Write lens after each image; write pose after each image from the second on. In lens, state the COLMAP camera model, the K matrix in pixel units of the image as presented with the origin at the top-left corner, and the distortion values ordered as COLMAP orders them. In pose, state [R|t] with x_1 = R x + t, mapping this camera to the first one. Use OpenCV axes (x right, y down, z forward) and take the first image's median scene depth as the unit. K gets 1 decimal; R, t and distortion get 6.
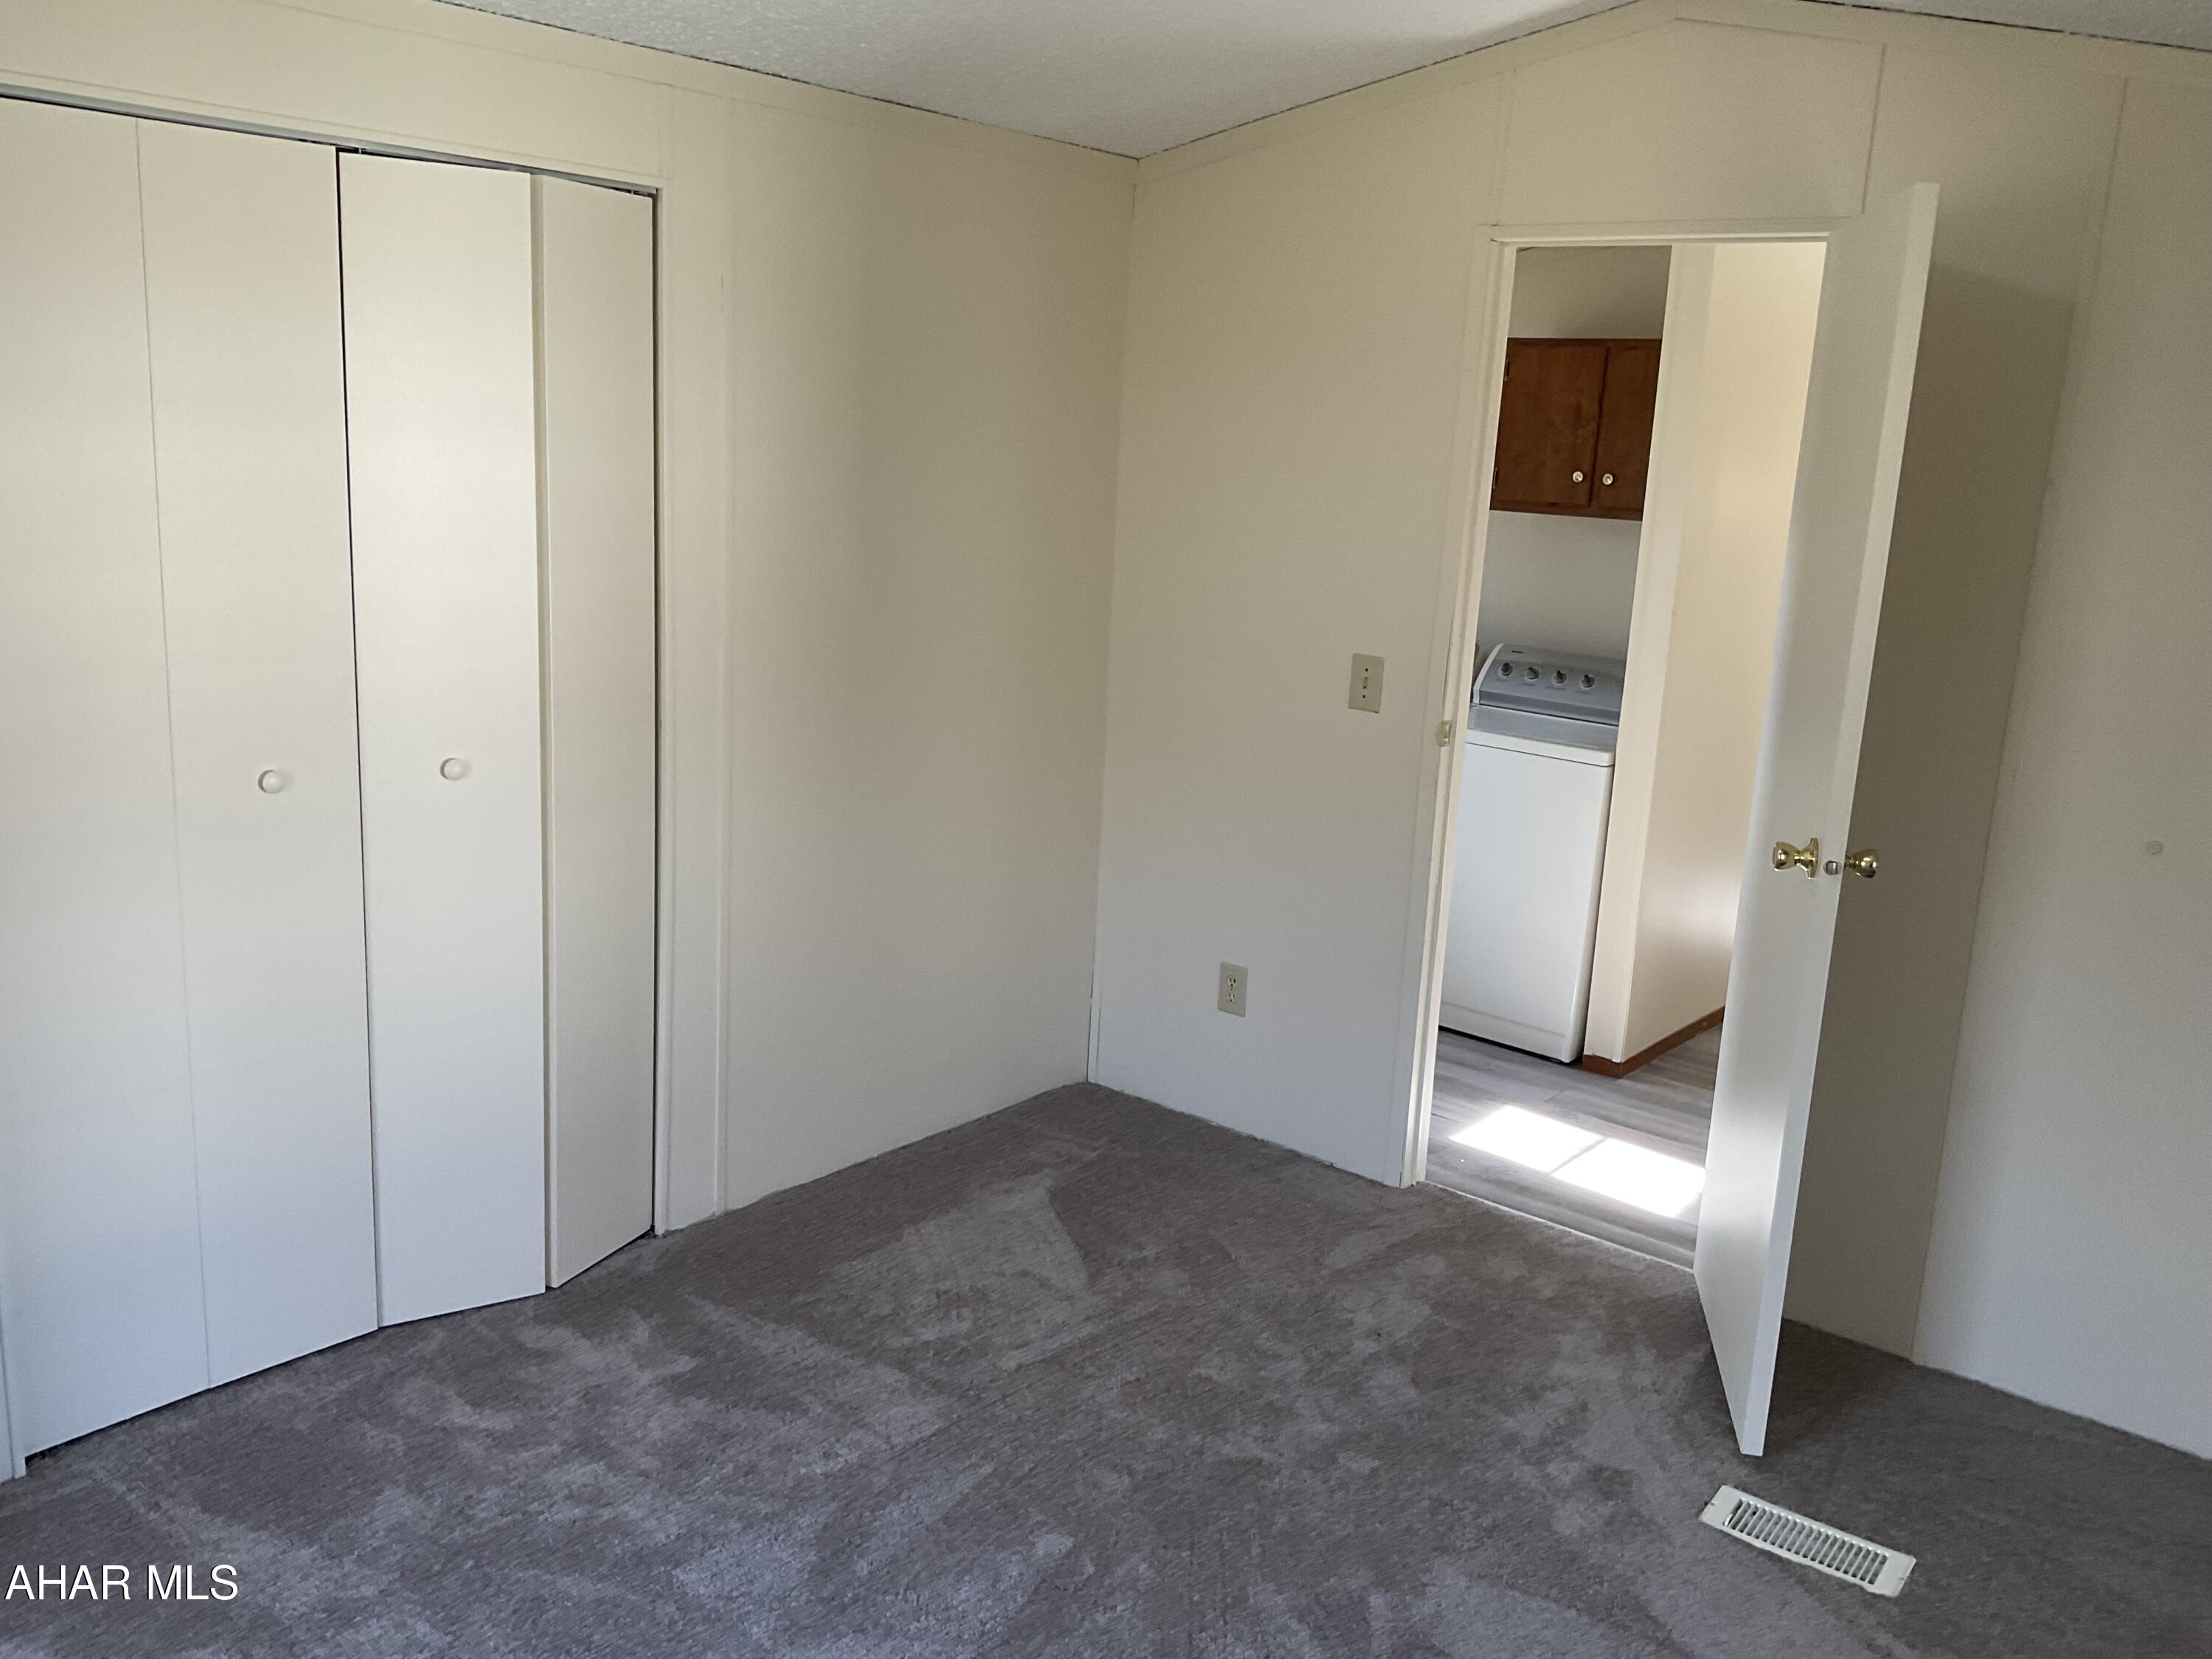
lens RADIAL K [[1842.0, 0, 1106.0], [0, 1842.0, 829.5], [0, 0, 1]] dist [0.128977, -0.187758]
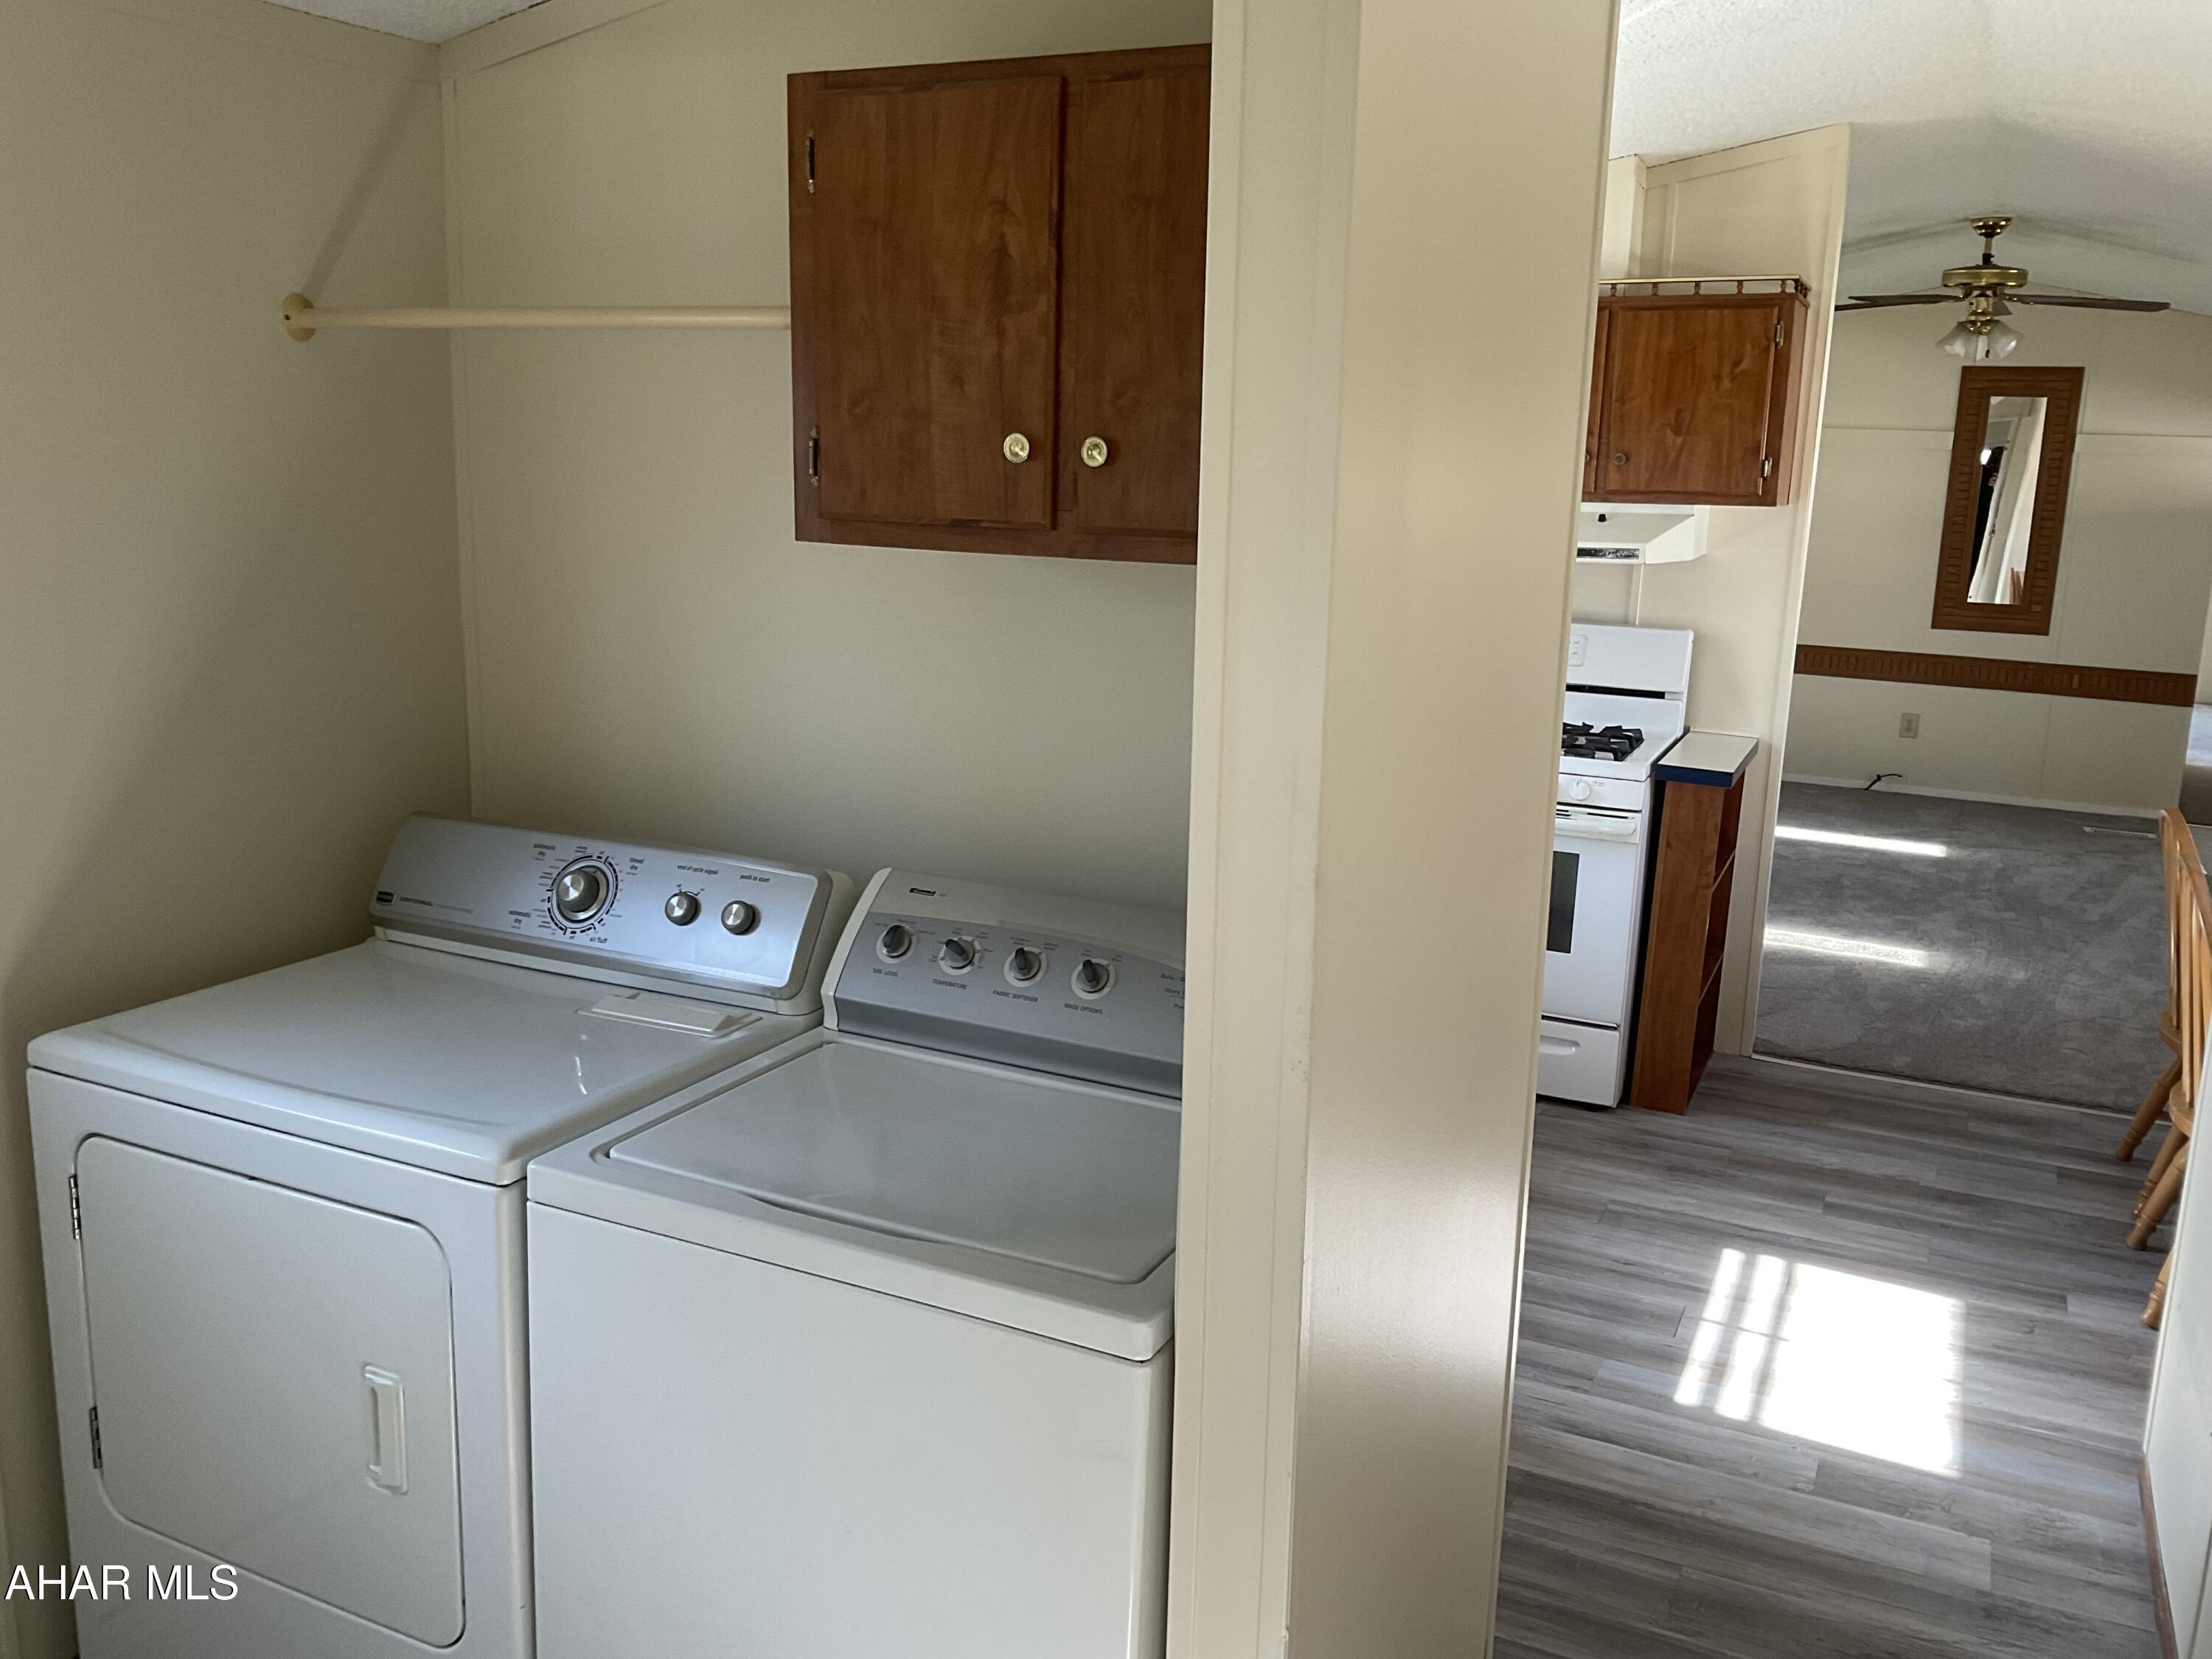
lens RADIAL K [[1842.0, 0, 1106.0], [0, 1842.0, 829.5], [0, 0, 1]] dist [0.128977, -0.187758]
pose [[0.973178, -0.071674, 0.218602, 0.185810], [0.072200, 0.997374, 0.005589, -0.115723], [-0.218429, 0.010344, 0.975798, 0.643581]]
